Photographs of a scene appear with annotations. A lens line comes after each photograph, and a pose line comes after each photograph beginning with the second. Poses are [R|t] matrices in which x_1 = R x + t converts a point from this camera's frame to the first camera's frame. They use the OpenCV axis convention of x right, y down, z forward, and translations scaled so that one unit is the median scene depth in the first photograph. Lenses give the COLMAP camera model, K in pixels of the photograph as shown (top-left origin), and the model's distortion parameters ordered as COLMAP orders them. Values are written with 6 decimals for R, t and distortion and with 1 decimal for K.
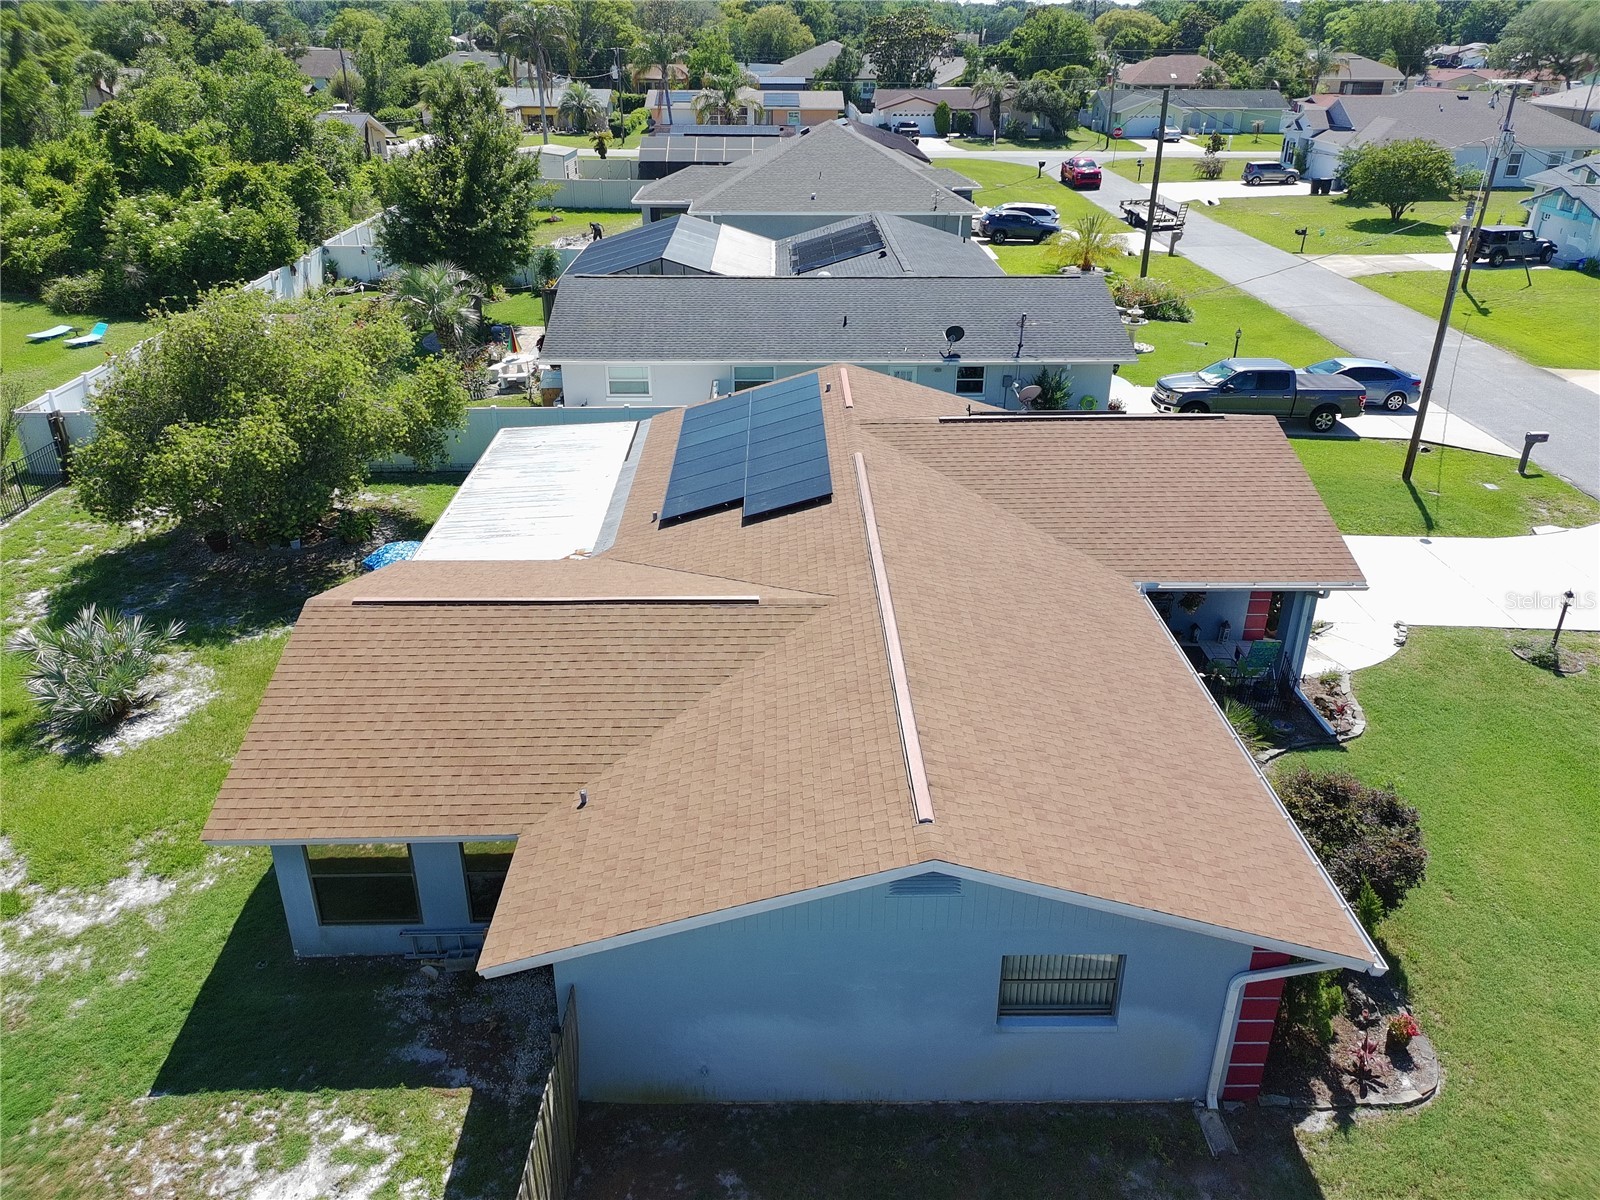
lens RADIAL K [[1182.0, 0, 810.8], [0, 1182.0, 605.4], [0, 0, 1]] dist [0.057497, -0.055859]
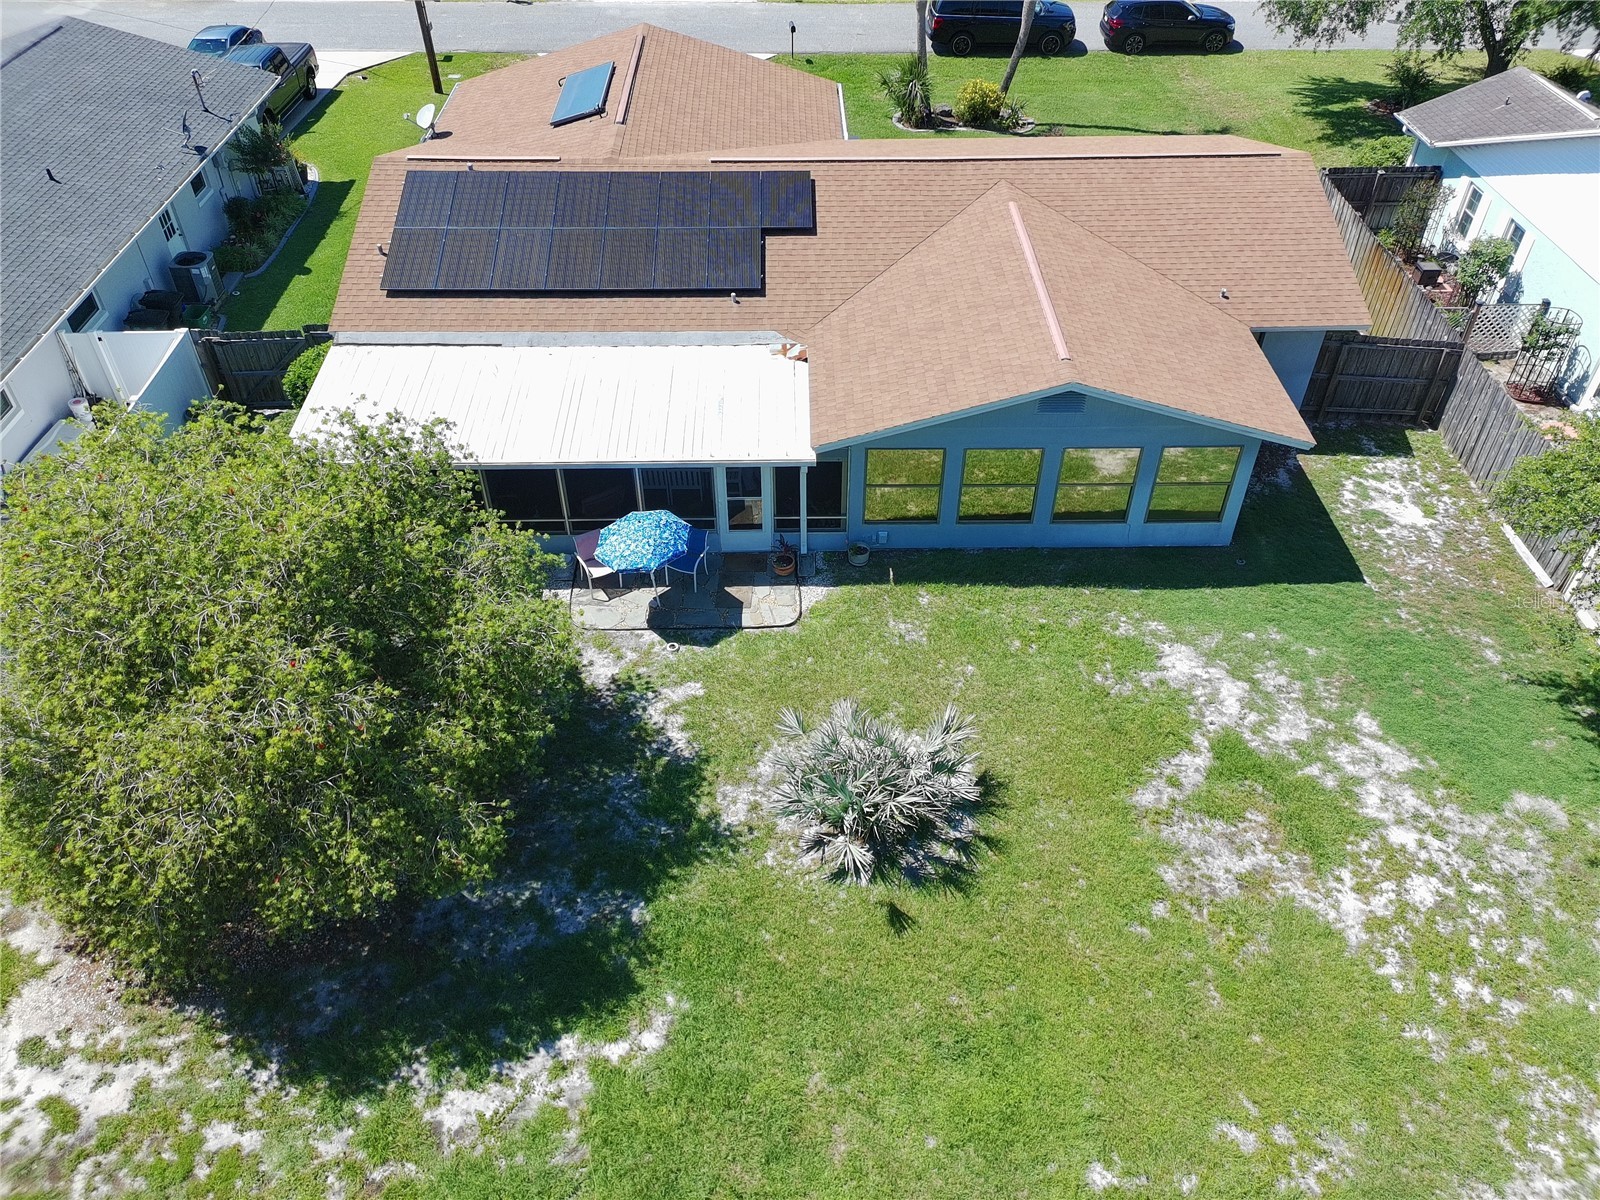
lens RADIAL K [[1182.0, 0, 803.7], [0, 1182.0, 594.3], [0, 0, 1]] dist [0.057497, -0.055859]
pose [[0.008319, -0.667599, 0.744475, -1.716855], [0.439398, 0.671214, 0.596993, -0.786213], [-0.898254, 0.322154, 0.298926, 1.235926]]
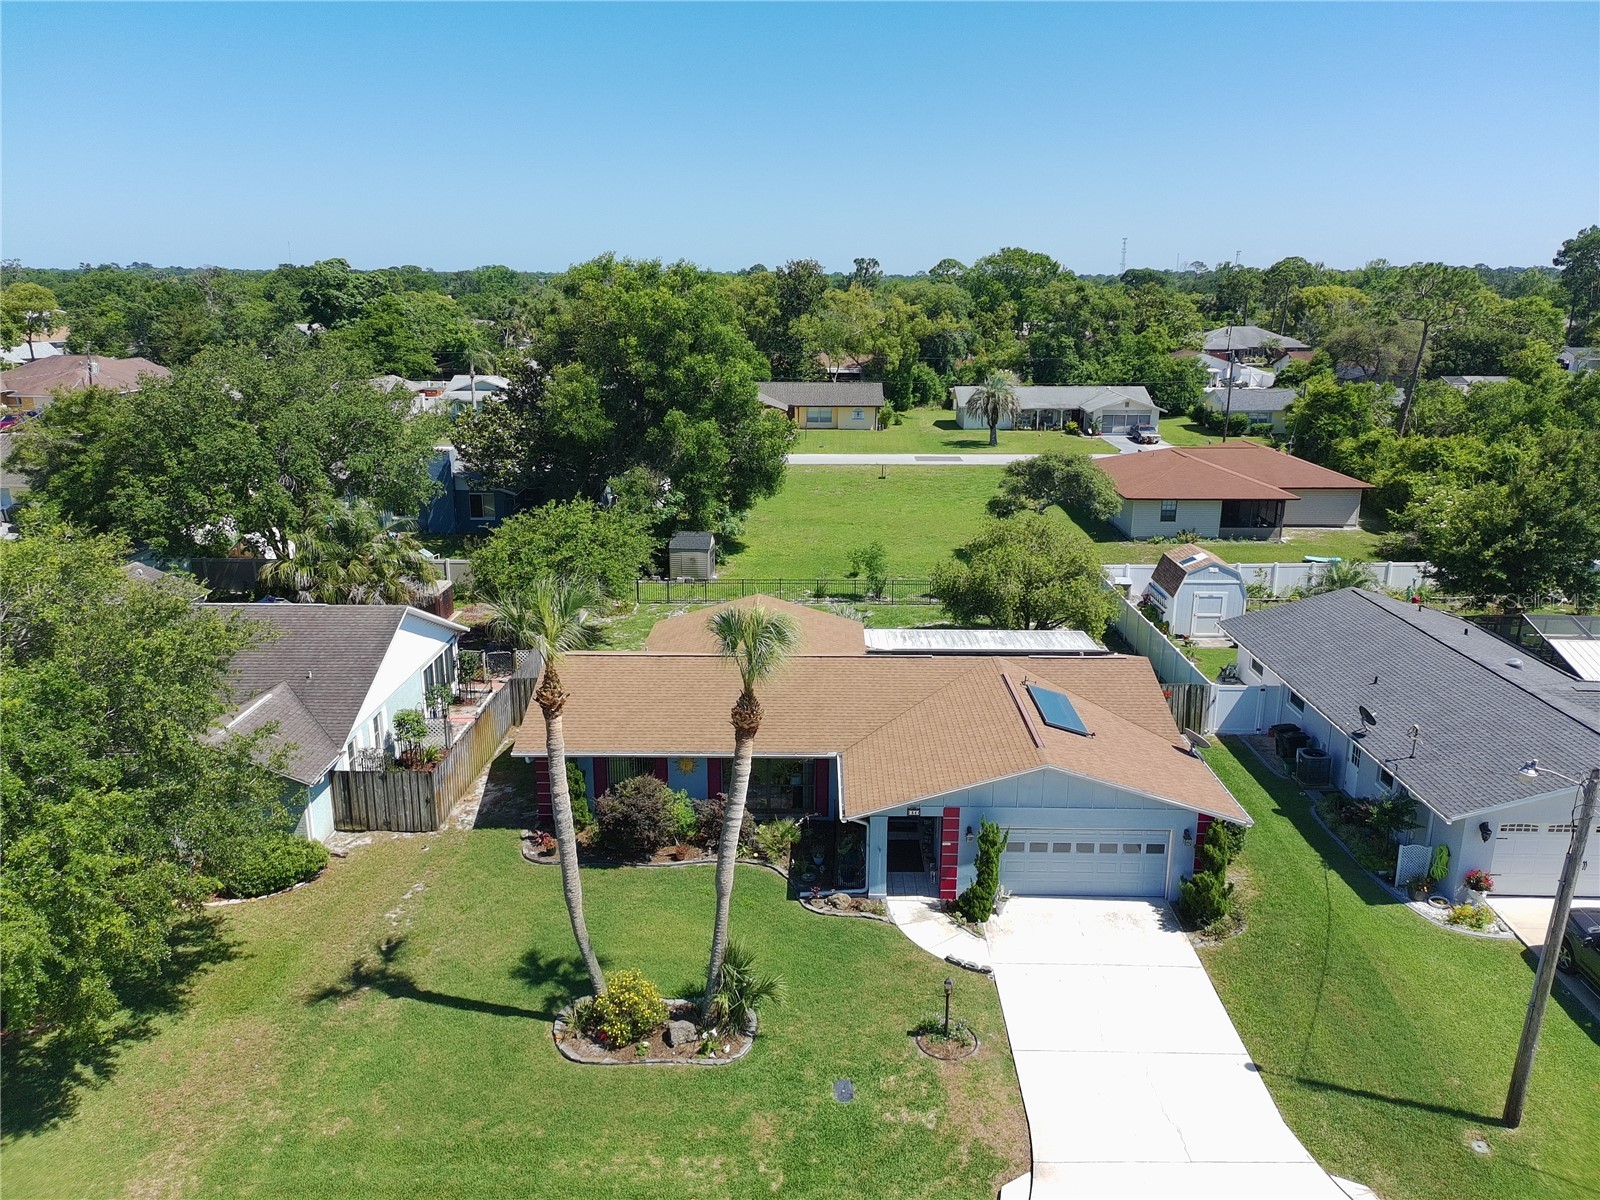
lens RADIAL K [[1182.0, 0, 801.1], [0, 1182.0, 595.2], [0, 0, 1]] dist [0.057497, -0.055859]
pose [[-0.034175, 0.244238, -0.969113, 2.757986], [-0.458299, 0.857885, 0.232368, -0.851312], [0.888141, 0.452084, 0.082616, 1.097379]]
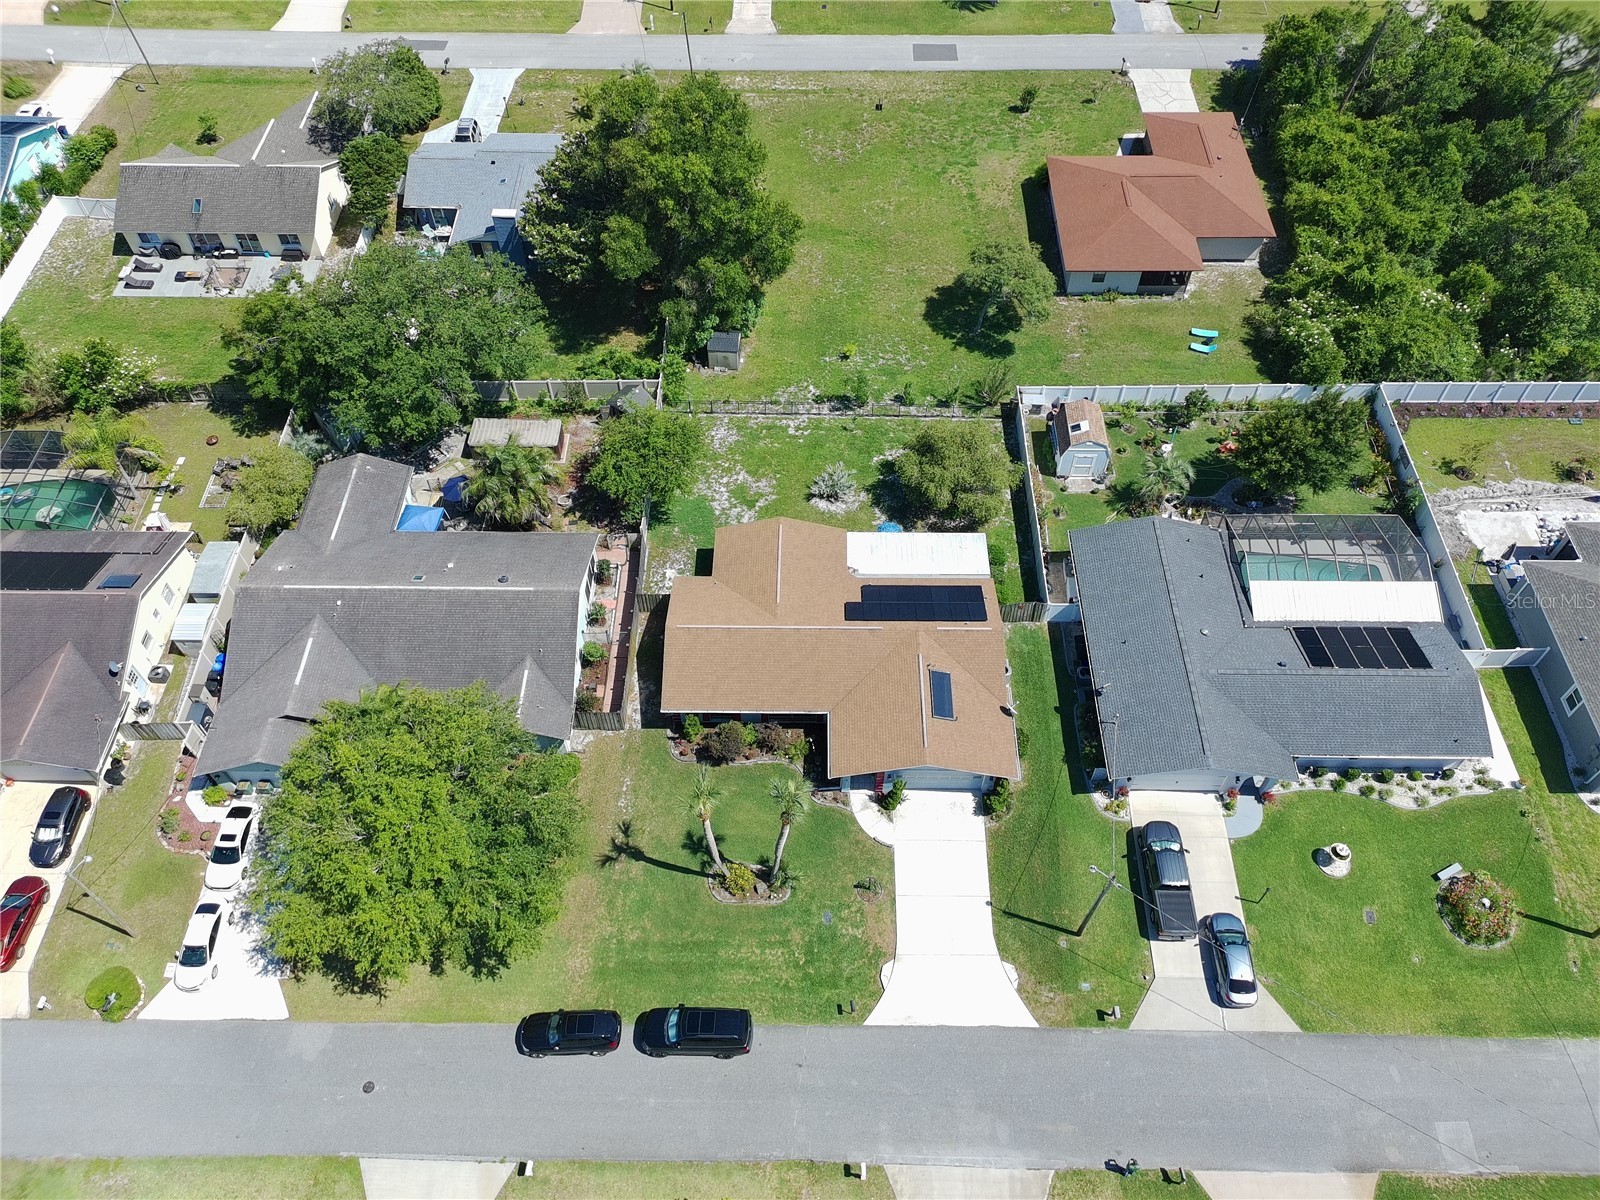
lens RADIAL K [[1182.0, 0, 799.4], [0, 1182.0, 607.5], [0, 0, 1]] dist [0.057497, -0.055859]
pose [[-0.031680, 0.798962, -0.600546, 2.997484], [-0.459048, 0.522098, 0.718811, -3.665562], [0.887846, 0.298451, 0.350222, -0.402416]]
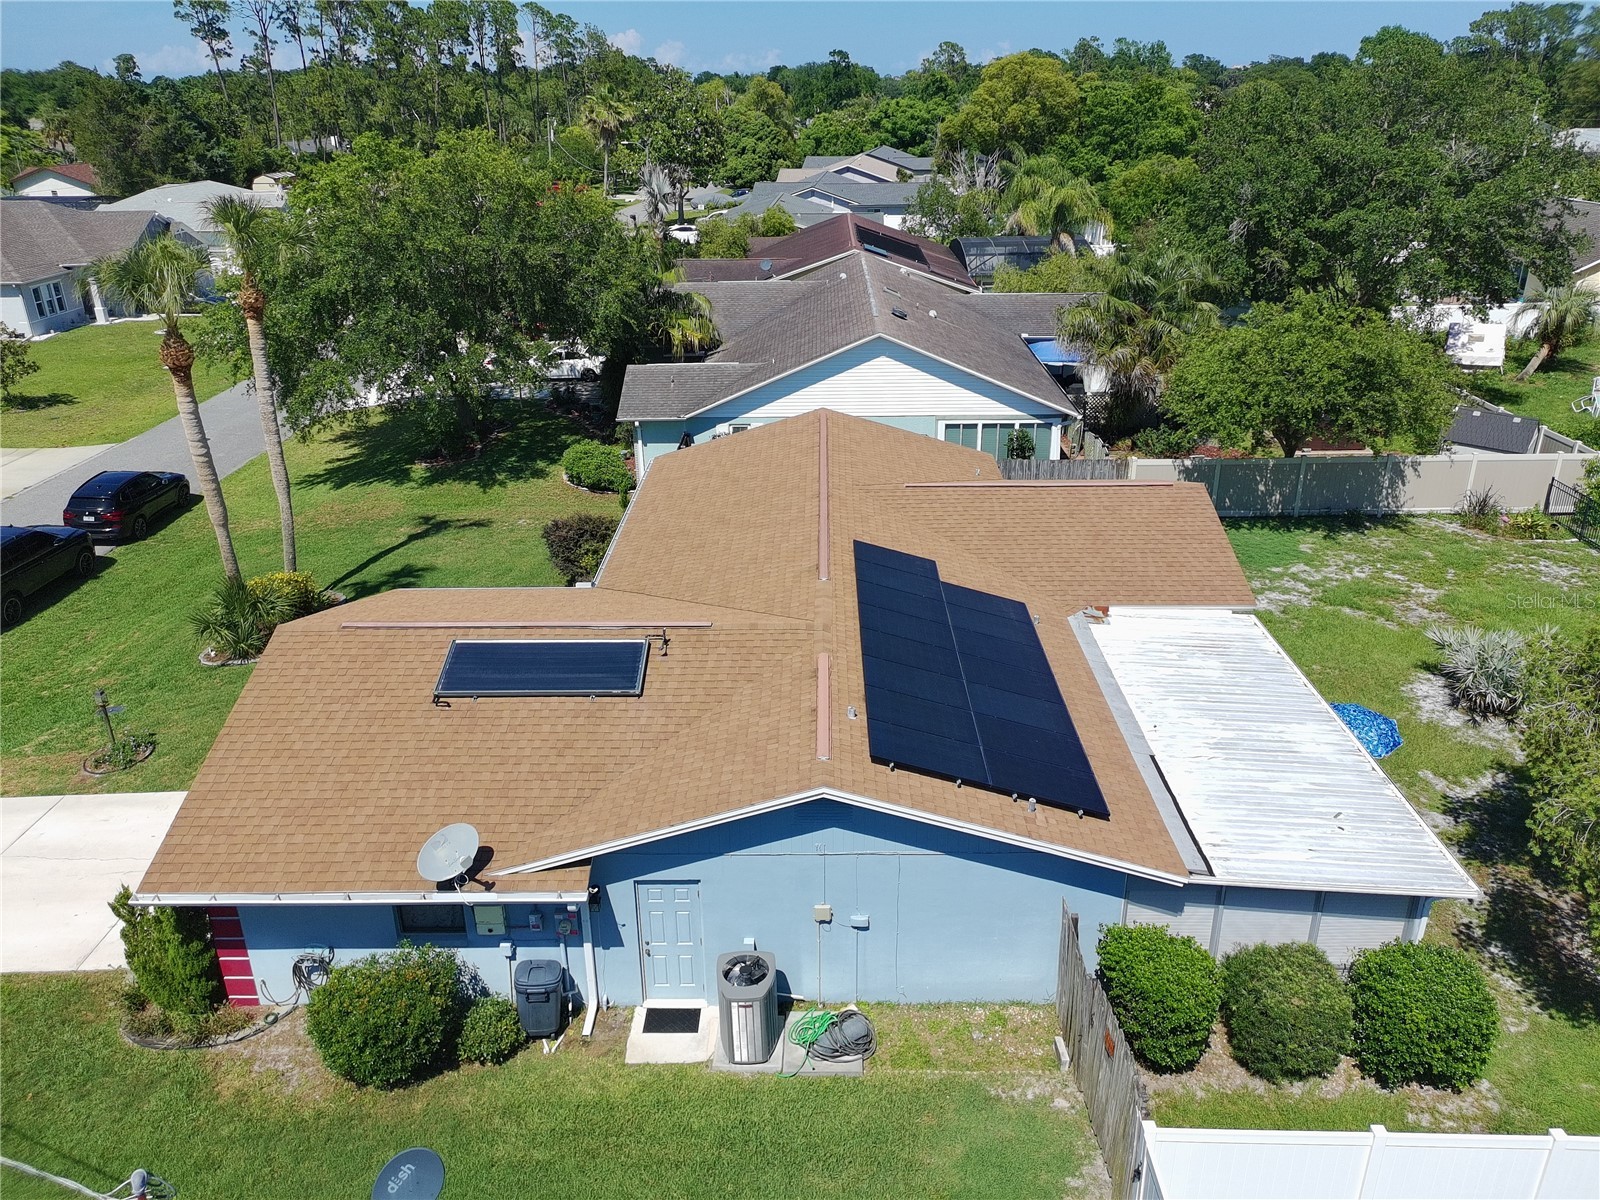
lens RADIAL K [[1182.0, 0, 788.9], [0, 1182.0, 599.5], [0, 0, 1]] dist [0.057497, -0.055859]
pose [[-0.998414, -0.013731, 0.054592, 0.028956], [0.032811, 0.646075, 0.762568, -1.390208], [-0.045742, 0.763150, -0.644600, 2.721559]]
